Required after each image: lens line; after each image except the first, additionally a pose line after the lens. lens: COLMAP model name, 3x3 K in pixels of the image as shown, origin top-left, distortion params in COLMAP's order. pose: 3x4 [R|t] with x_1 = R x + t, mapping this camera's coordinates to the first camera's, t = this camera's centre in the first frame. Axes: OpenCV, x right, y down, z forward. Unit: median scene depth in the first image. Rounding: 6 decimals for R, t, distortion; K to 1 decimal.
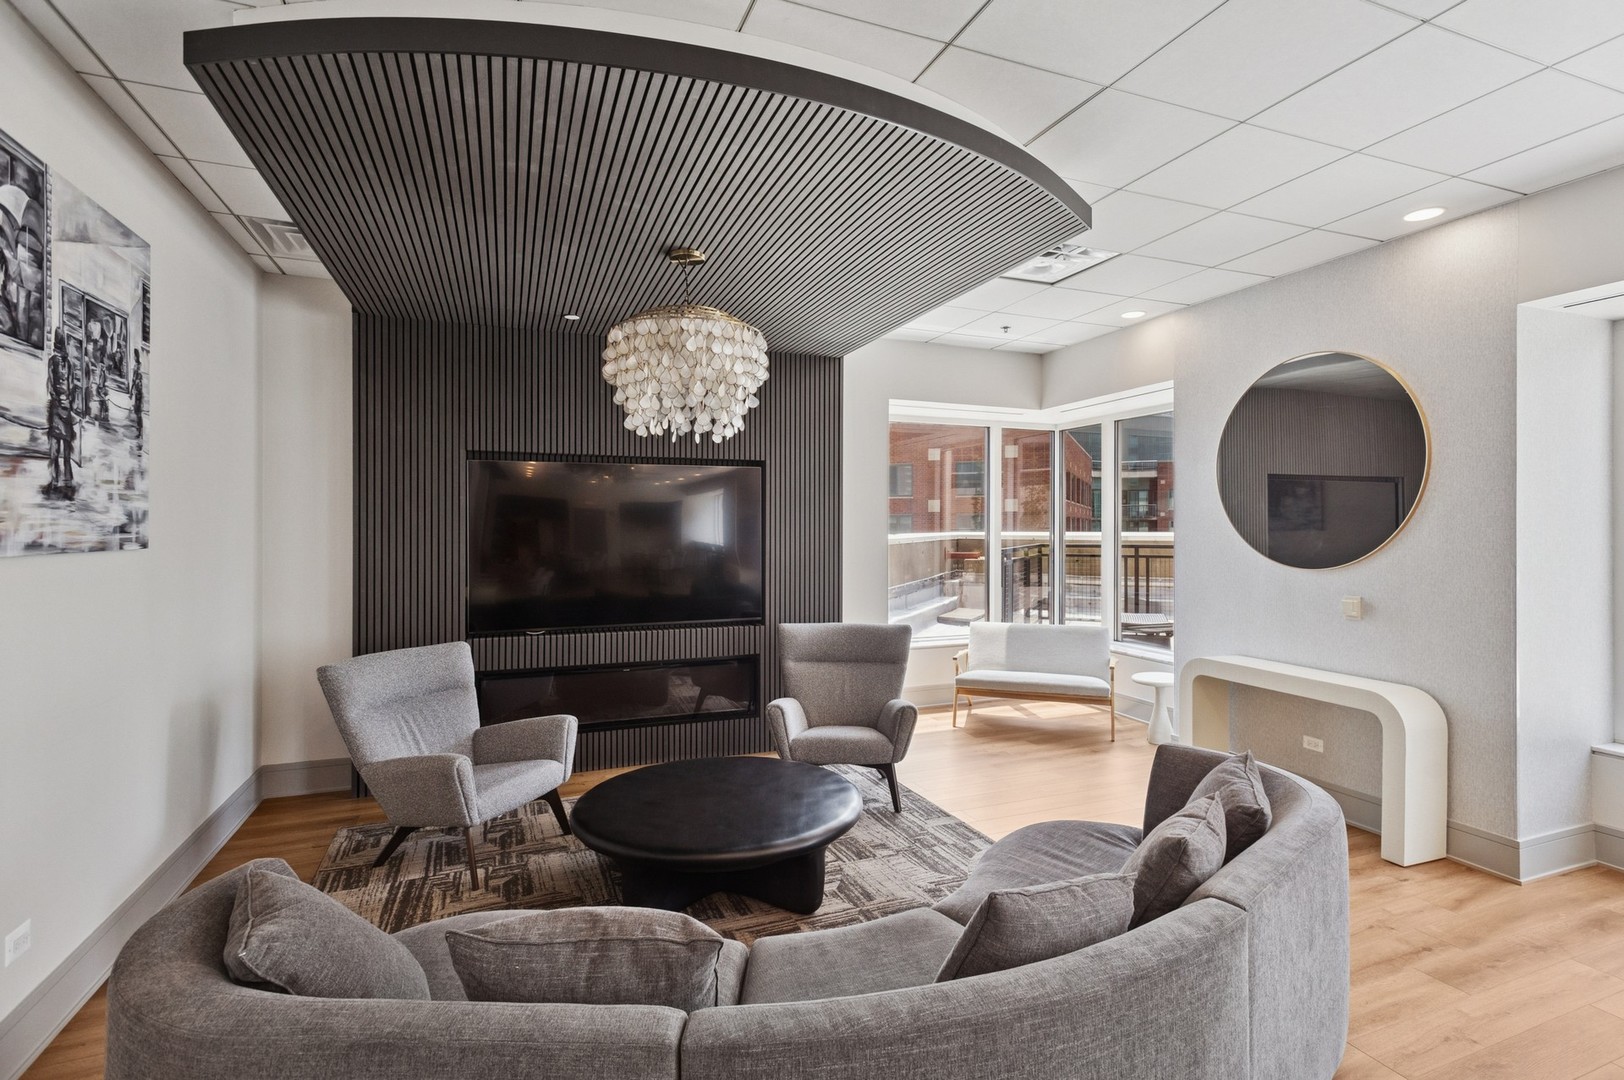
lens RADIAL K [[771.5, 0, 813.9], [0, 771.5, 533.0], [0, 0, 1]] dist [0.013260, -0.002777]
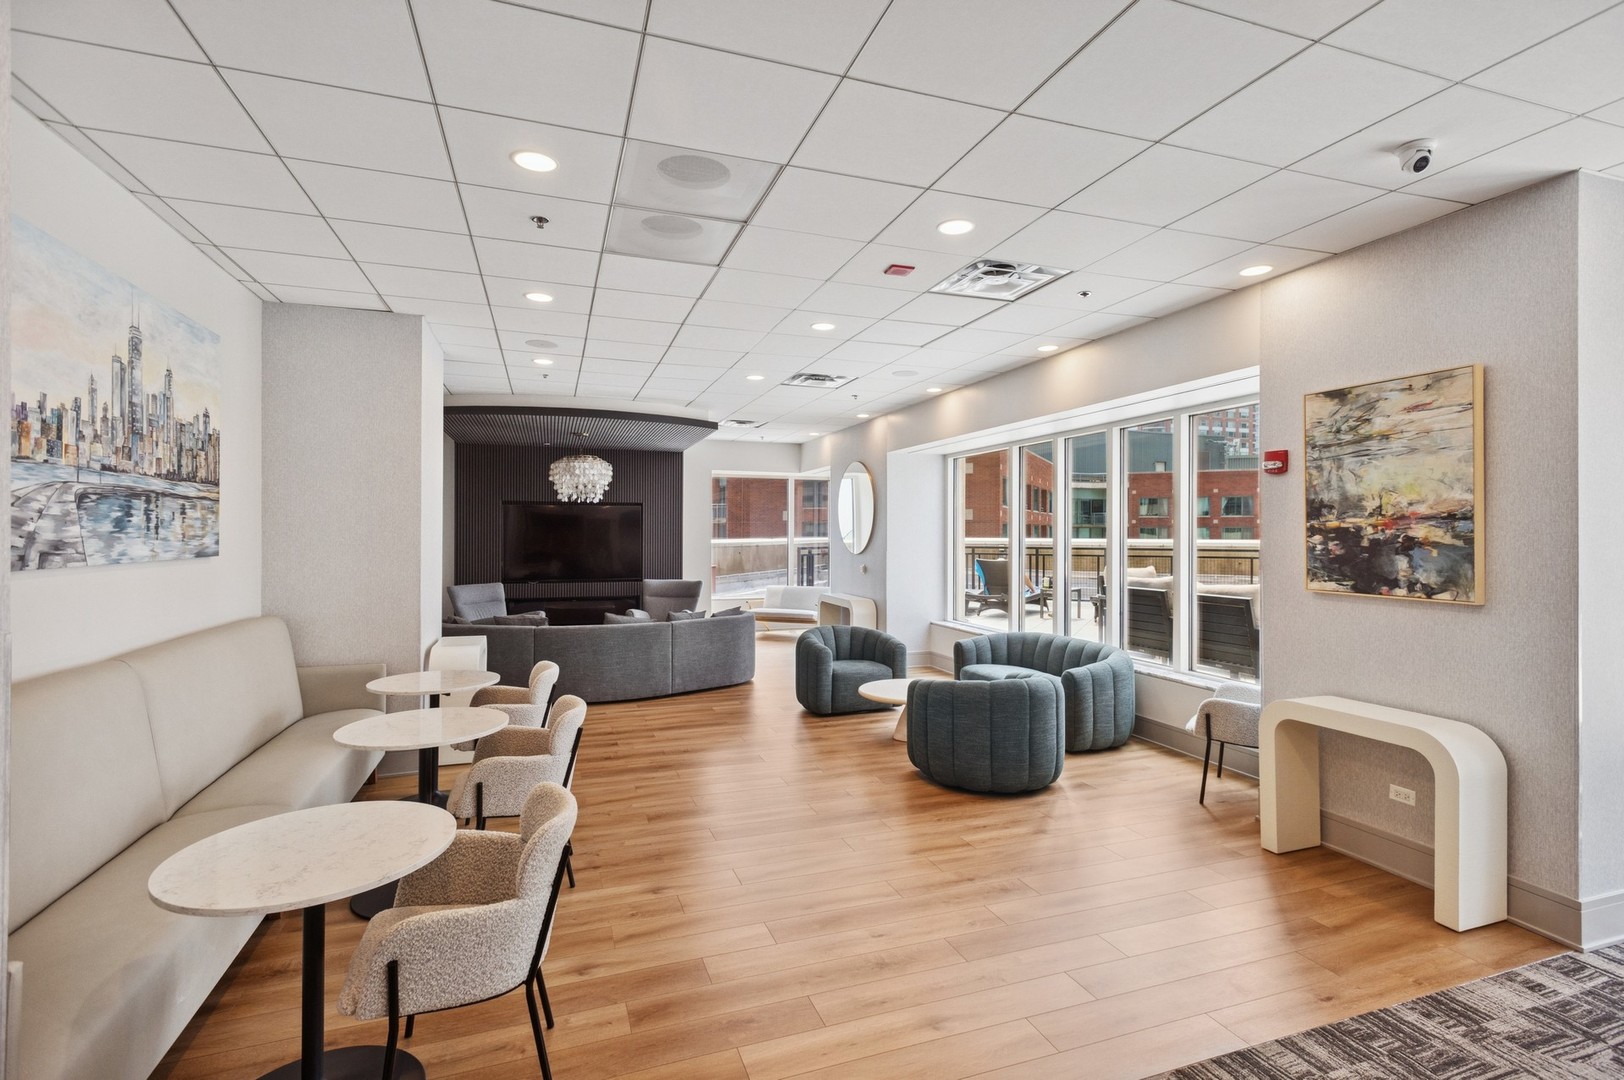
lens RADIAL K [[771.5, 0, 811.3], [0, 771.5, 537.9], [0, 0, 1]] dist [0.013260, -0.002777]
pose [[0.998759, 0.002249, -0.049749, 0.418200], [-0.002044, 0.999989, 0.004170, -0.006685], [0.049758, -0.004063, 0.998753, -0.891925]]
